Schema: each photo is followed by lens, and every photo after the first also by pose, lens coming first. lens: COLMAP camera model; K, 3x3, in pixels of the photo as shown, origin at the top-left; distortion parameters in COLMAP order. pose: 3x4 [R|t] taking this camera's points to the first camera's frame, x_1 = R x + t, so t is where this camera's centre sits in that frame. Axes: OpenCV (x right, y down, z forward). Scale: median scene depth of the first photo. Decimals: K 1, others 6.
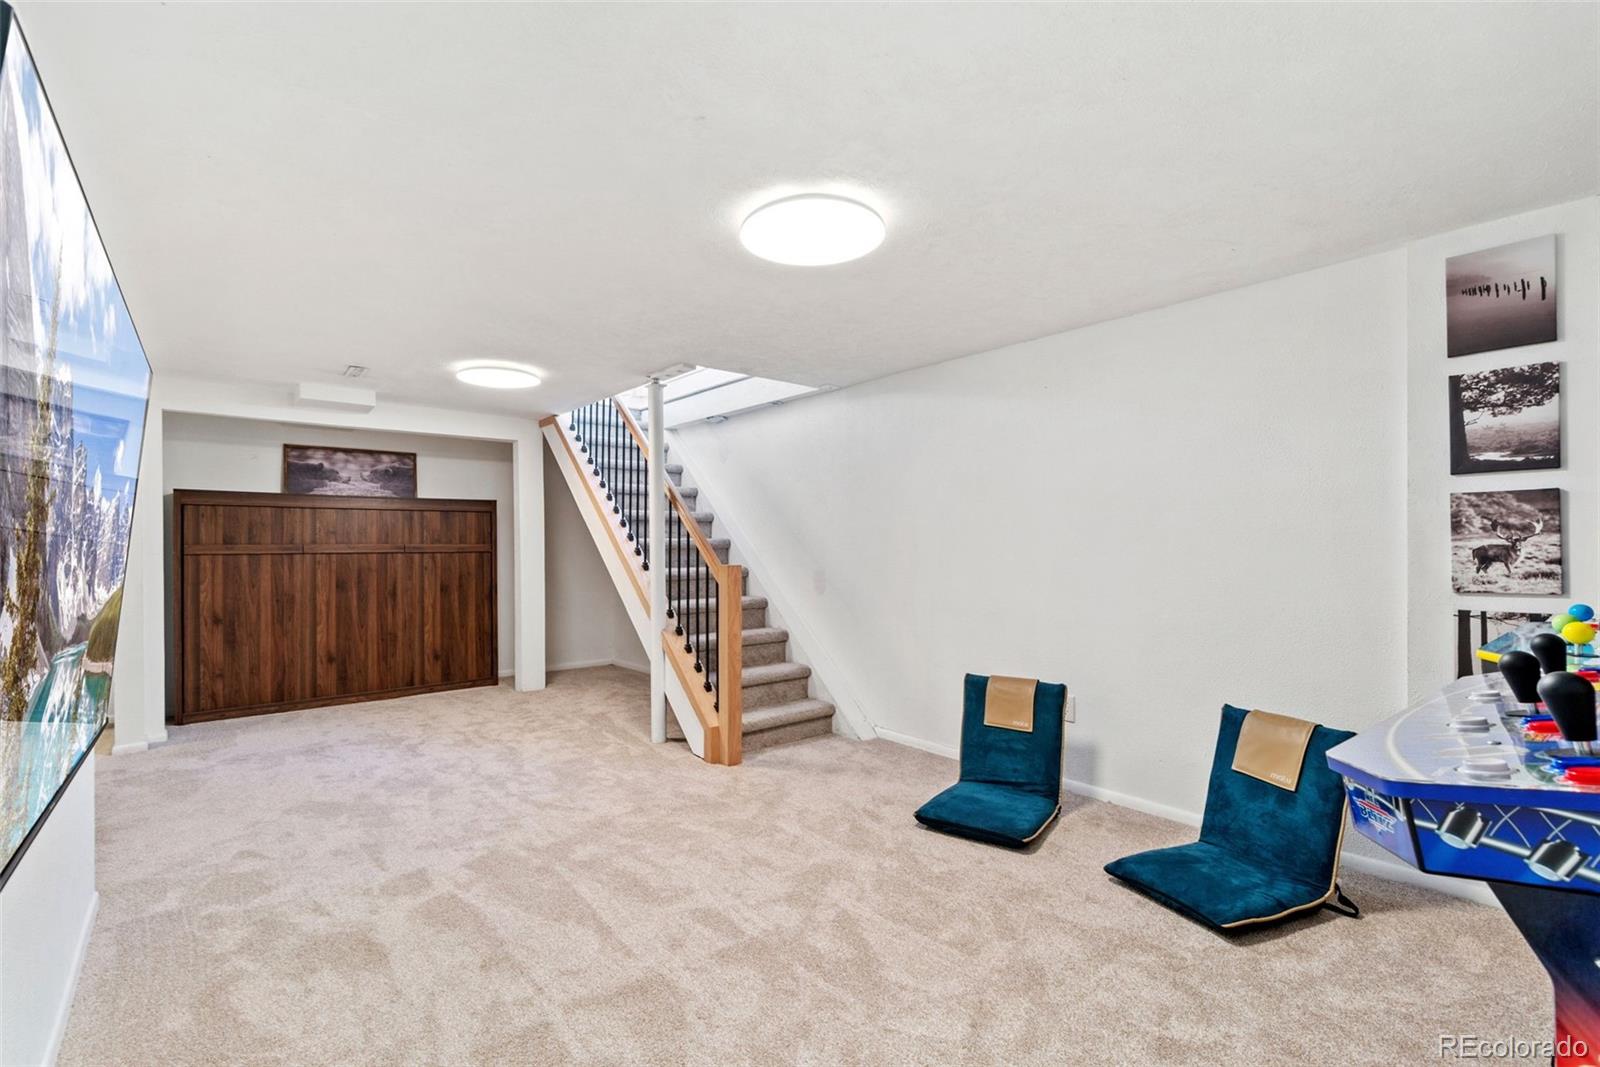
lens RADIAL K [[714.0, 0, 802.9], [0, 714.0, 552.2], [0, 0, 1]] dist [-0.000753, -0.000325]
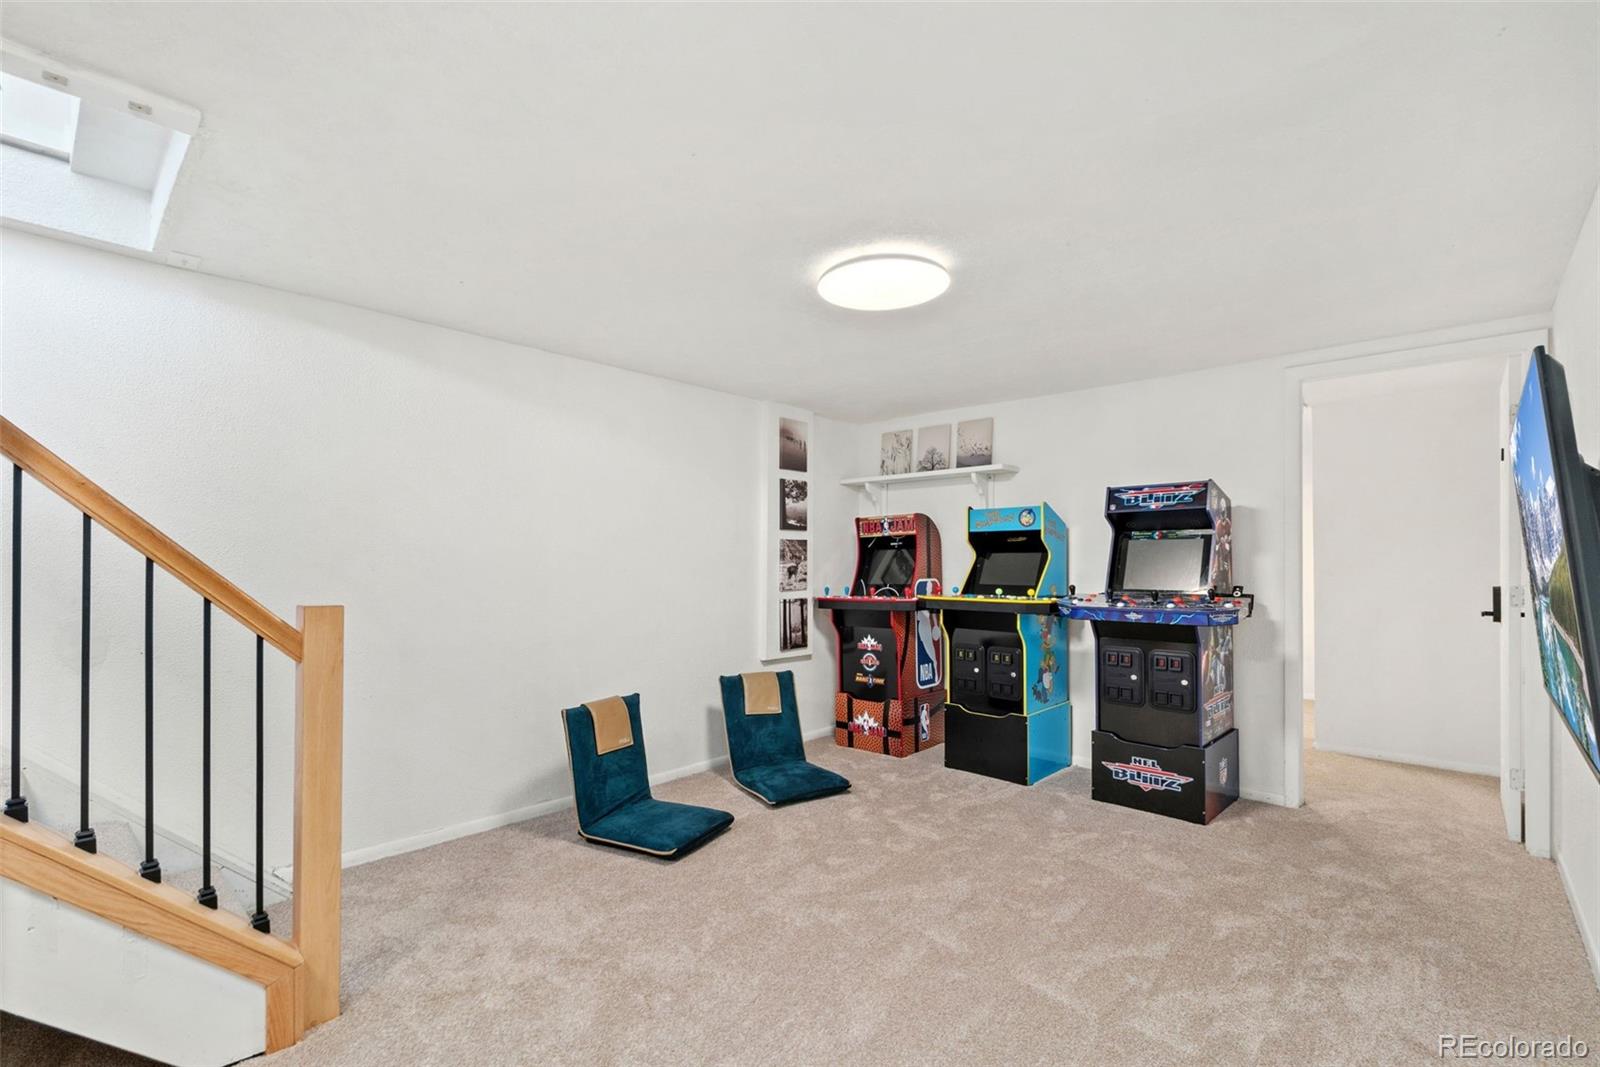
lens RADIAL K [[714.0, 0, 802.9], [0, 714.0, 552.2], [0, 0, 1]] dist [-0.000753, -0.000325]
pose [[-0.120764, 0.017345, 0.992530, -1.030981], [0.010045, 0.999818, -0.016250, -0.015751], [-0.992630, 0.008008, -0.120916, 1.195988]]
